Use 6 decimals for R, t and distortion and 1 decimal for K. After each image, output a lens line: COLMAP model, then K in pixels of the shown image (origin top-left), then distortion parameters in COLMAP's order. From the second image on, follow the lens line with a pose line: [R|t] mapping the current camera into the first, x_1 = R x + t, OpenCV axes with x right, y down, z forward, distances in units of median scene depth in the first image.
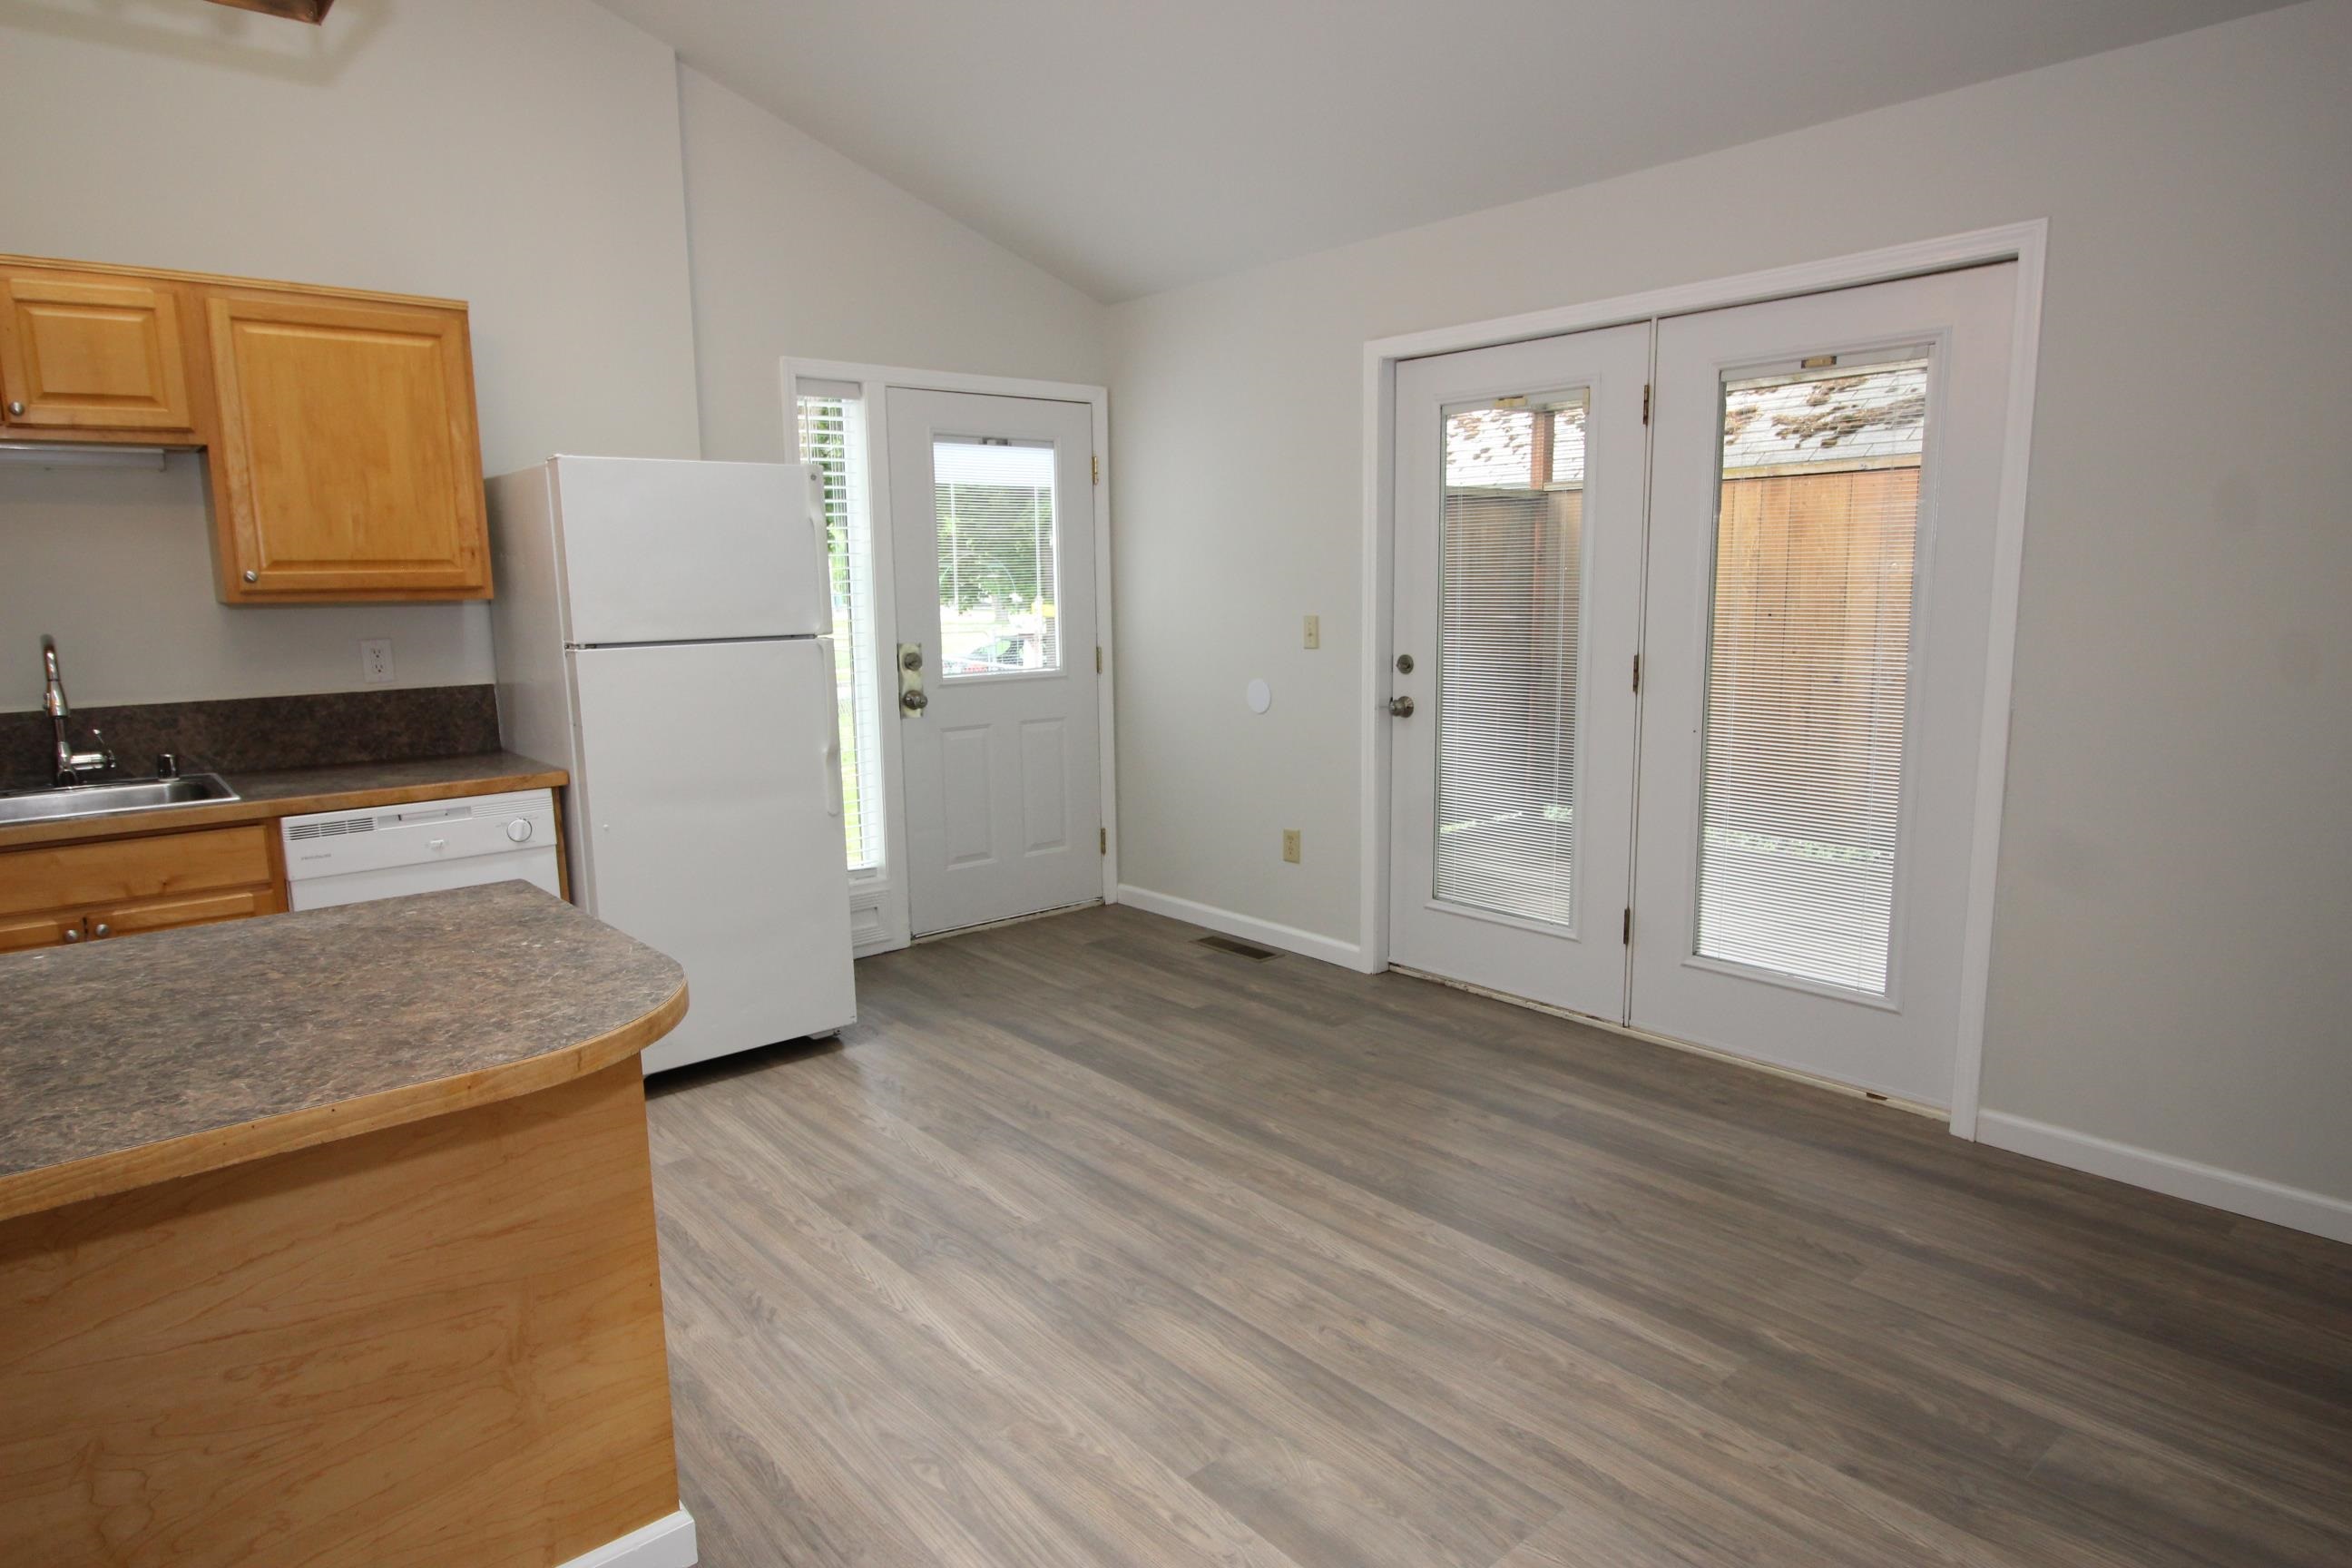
lens RADIAL K [[1352.5, 0, 1173.9], [0, 1352.5, 782.5], [0, 0, 1]] dist [-0.000453, -0.000899]
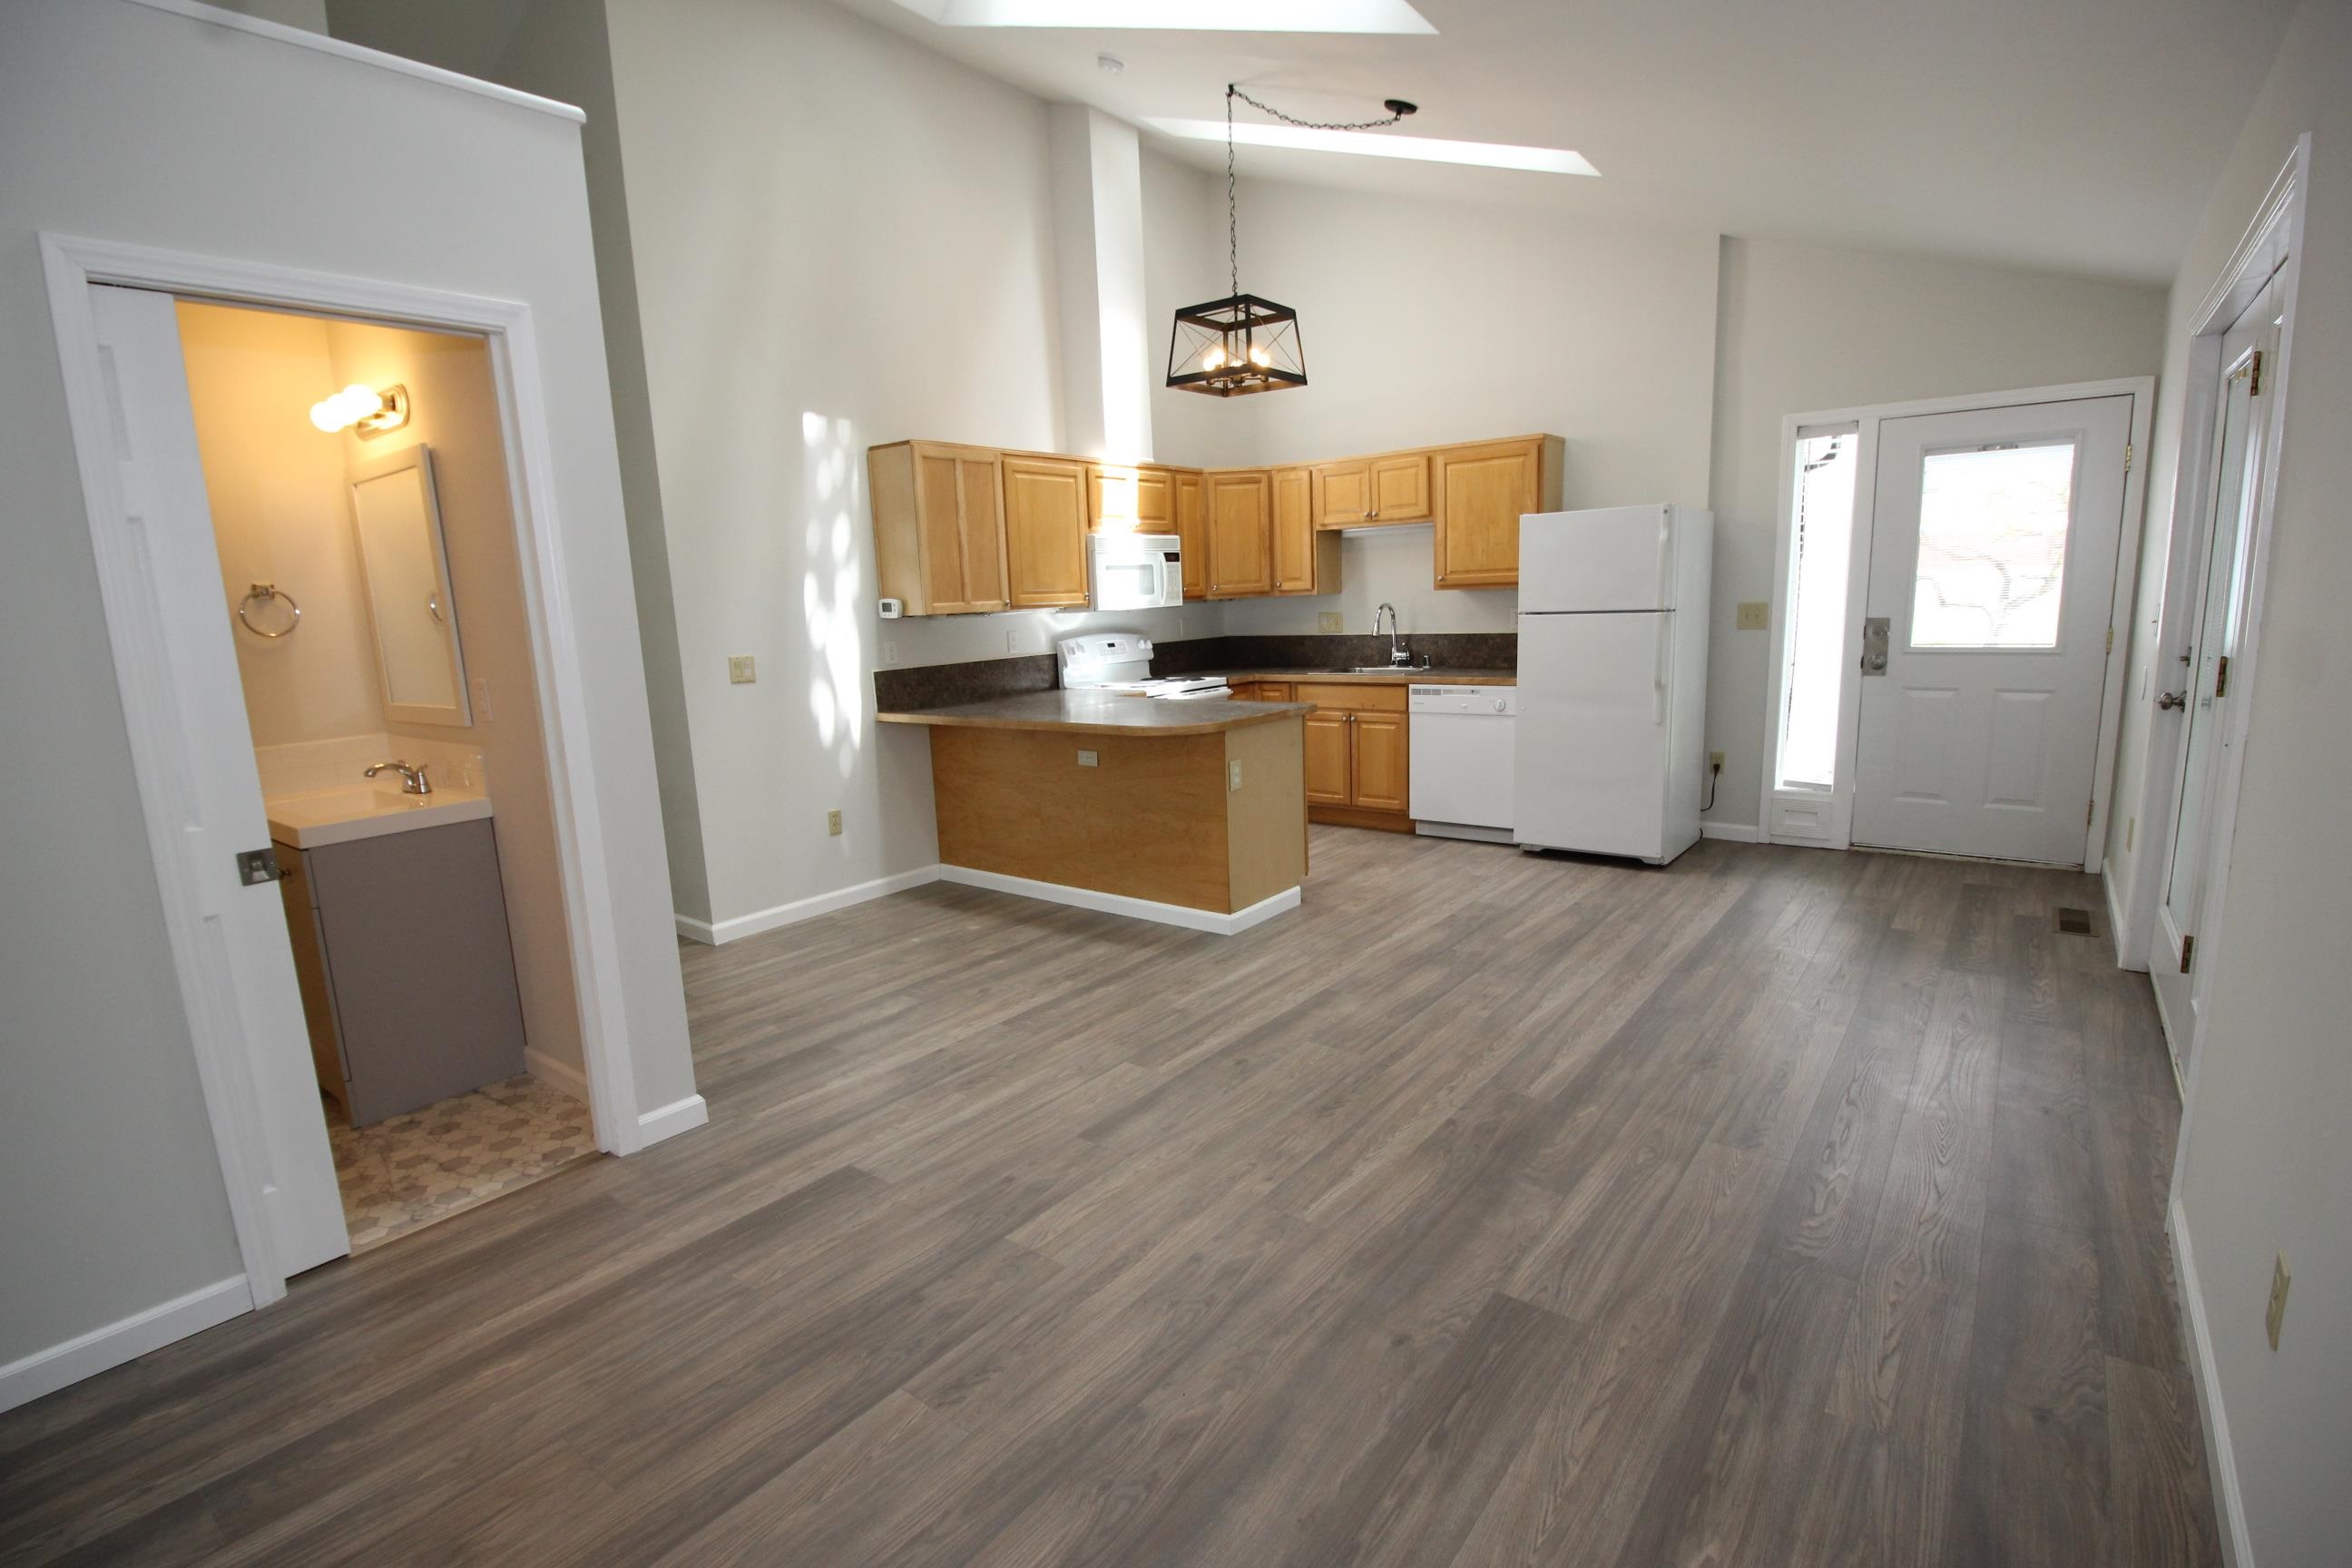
lens RADIAL K [[1089.1, 0, 1188.4], [0, 1089.1, 782.8], [0, 0, 1]] dist [-0.010632, -0.002714]
pose [[0.208249, 0.174158, -0.962445, 1.066405], [-0.113733, 0.981656, 0.153026, -0.049686], [0.971441, 0.077594, 0.224236, 0.220111]]
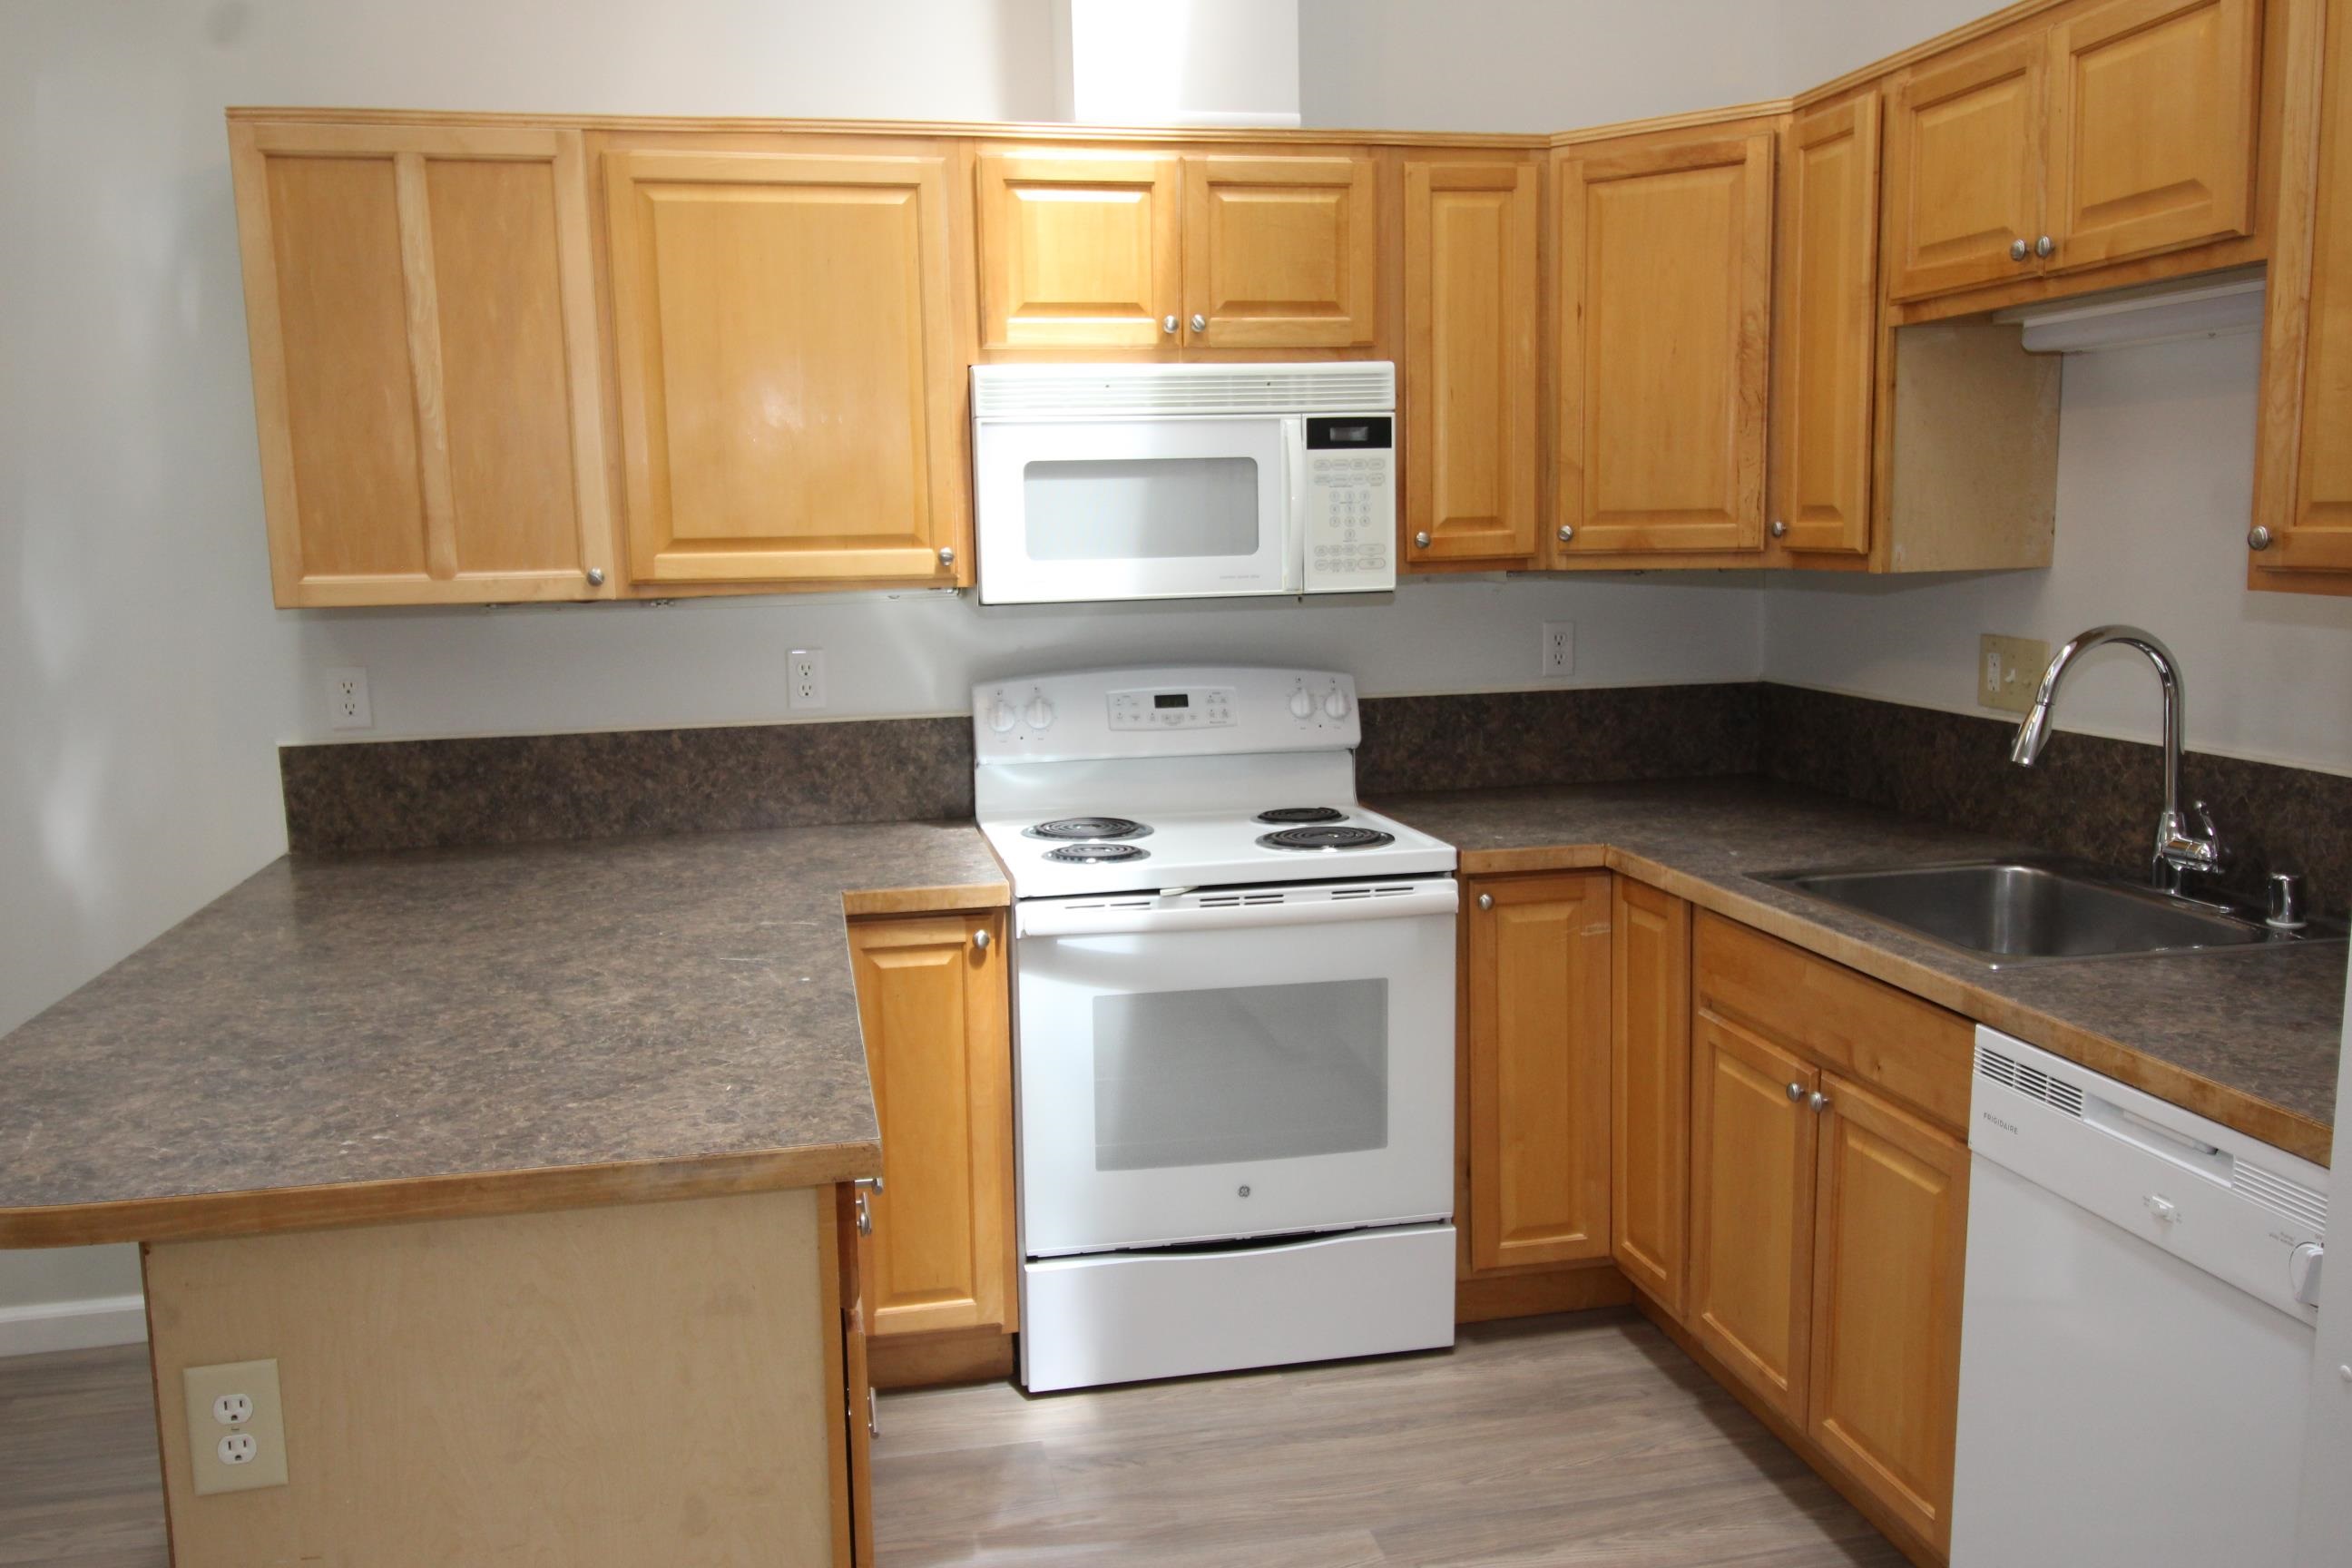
lens RADIAL K [[1861.6, 0, 1167.8], [0, 1861.6, 773.6], [0, 0, 1]] dist [0.008232, 0.002852]
pose [[-0.479939, 0.144544, -0.865312, 0.066394], [-0.108958, 0.968876, 0.222277, -0.180381], [0.870509, 0.200962, -0.449252, 1.008869]]
